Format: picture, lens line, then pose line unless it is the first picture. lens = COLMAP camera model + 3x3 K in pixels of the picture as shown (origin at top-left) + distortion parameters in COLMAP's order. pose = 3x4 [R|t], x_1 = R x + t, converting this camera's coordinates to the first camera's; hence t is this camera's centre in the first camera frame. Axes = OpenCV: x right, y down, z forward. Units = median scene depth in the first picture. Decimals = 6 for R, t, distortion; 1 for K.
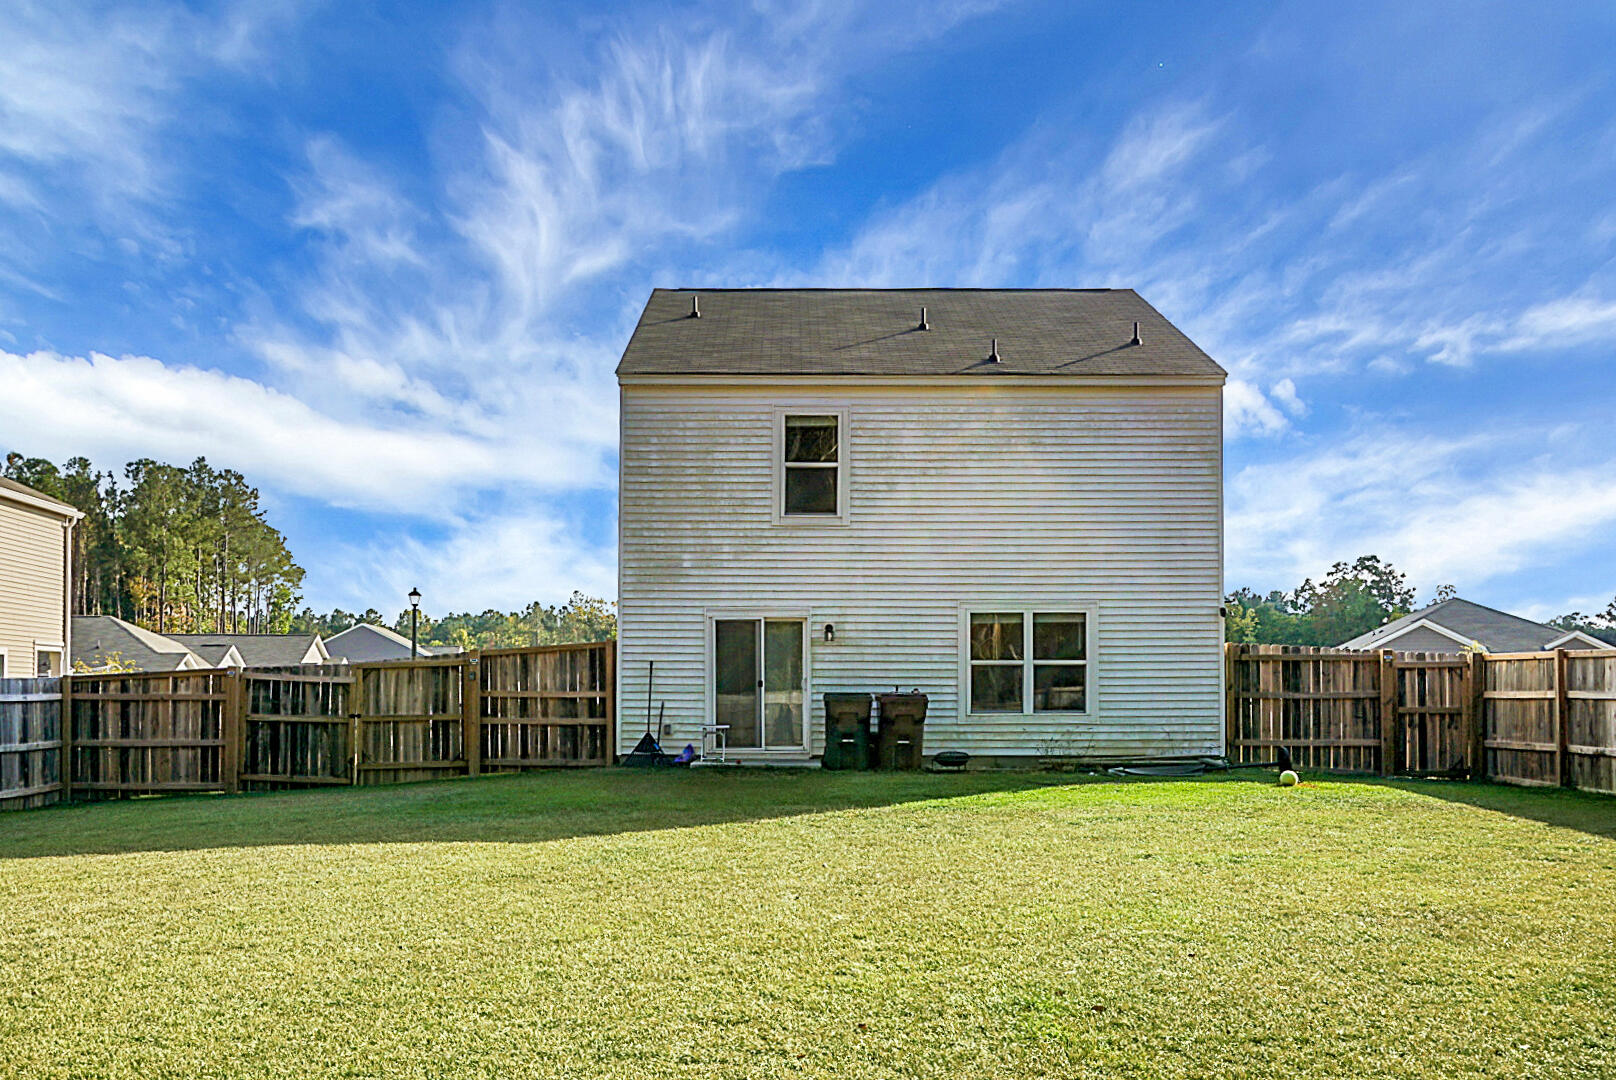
lens RADIAL K [[1442.2, 0, 808.0], [0, 1442.2, 540.0], [0, 0, 1]] dist [-0.006690, -0.008839]
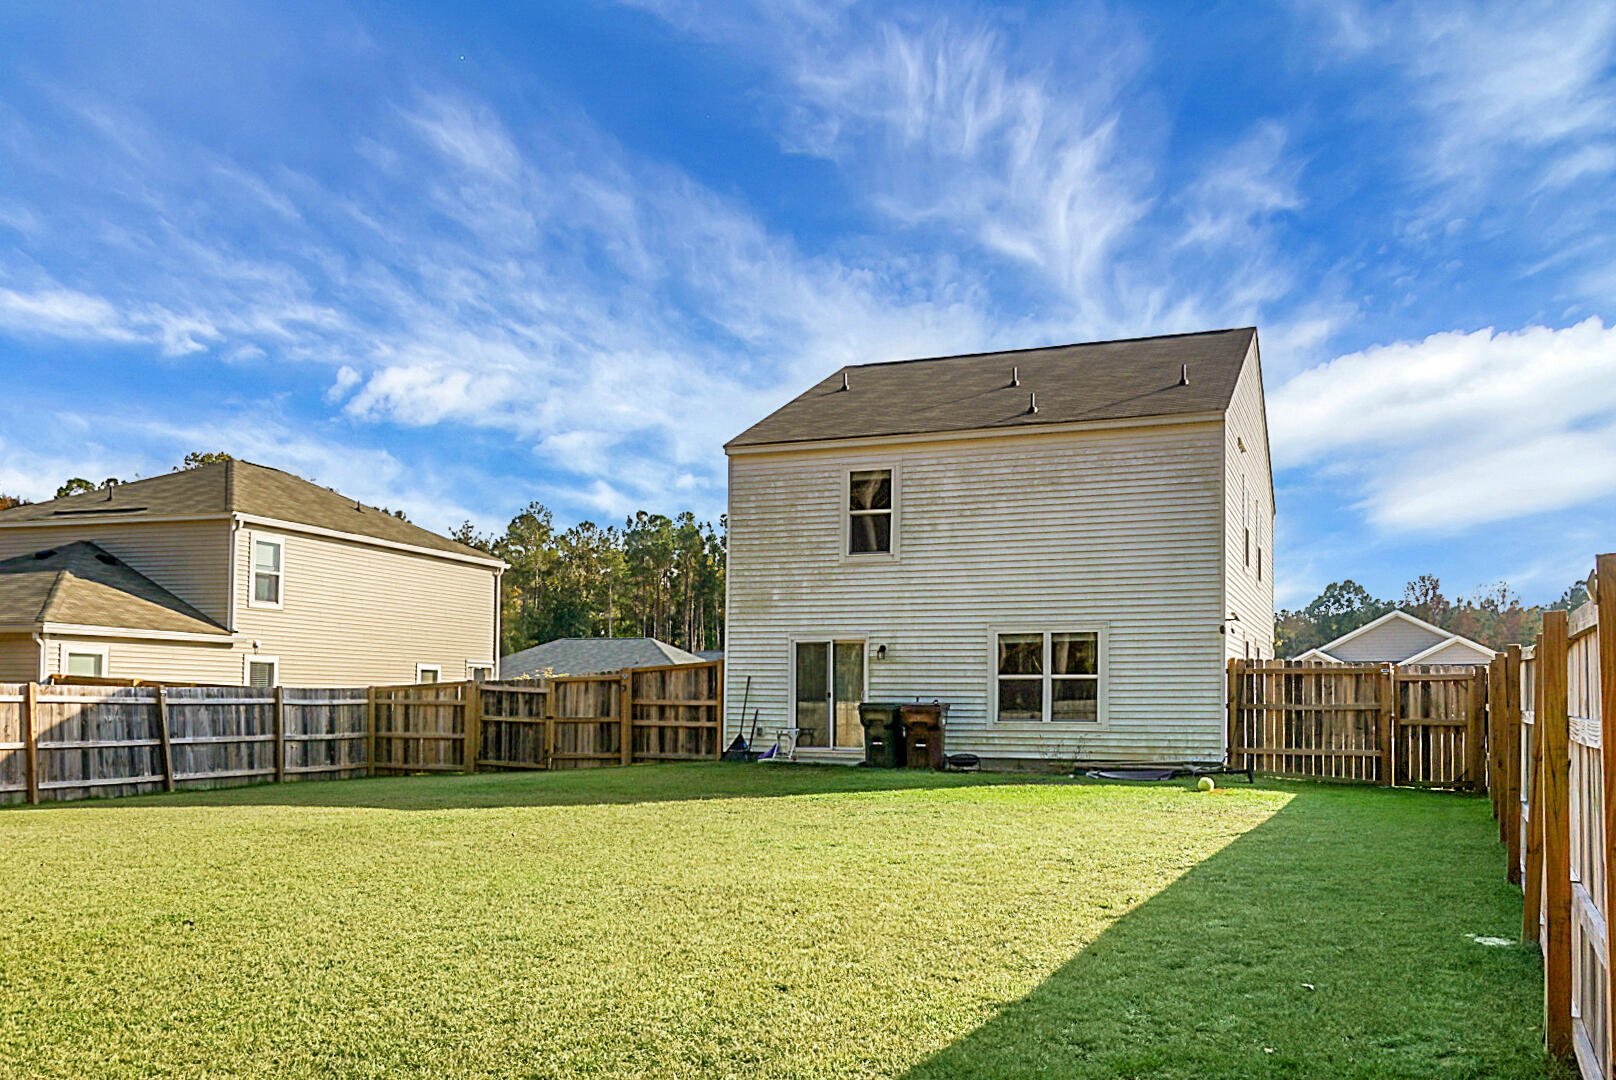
lens RADIAL K [[1264.3, 0, 808.0], [0, 1264.3, 540.0], [0, 0, 1]] dist [-0.036107, 0.001482]
pose [[0.927880, -0.041528, -0.370560, 0.346999], [0.034414, 0.999075, -0.025792, -0.003505], [0.371288, 0.011179, 0.928450, 0.006074]]
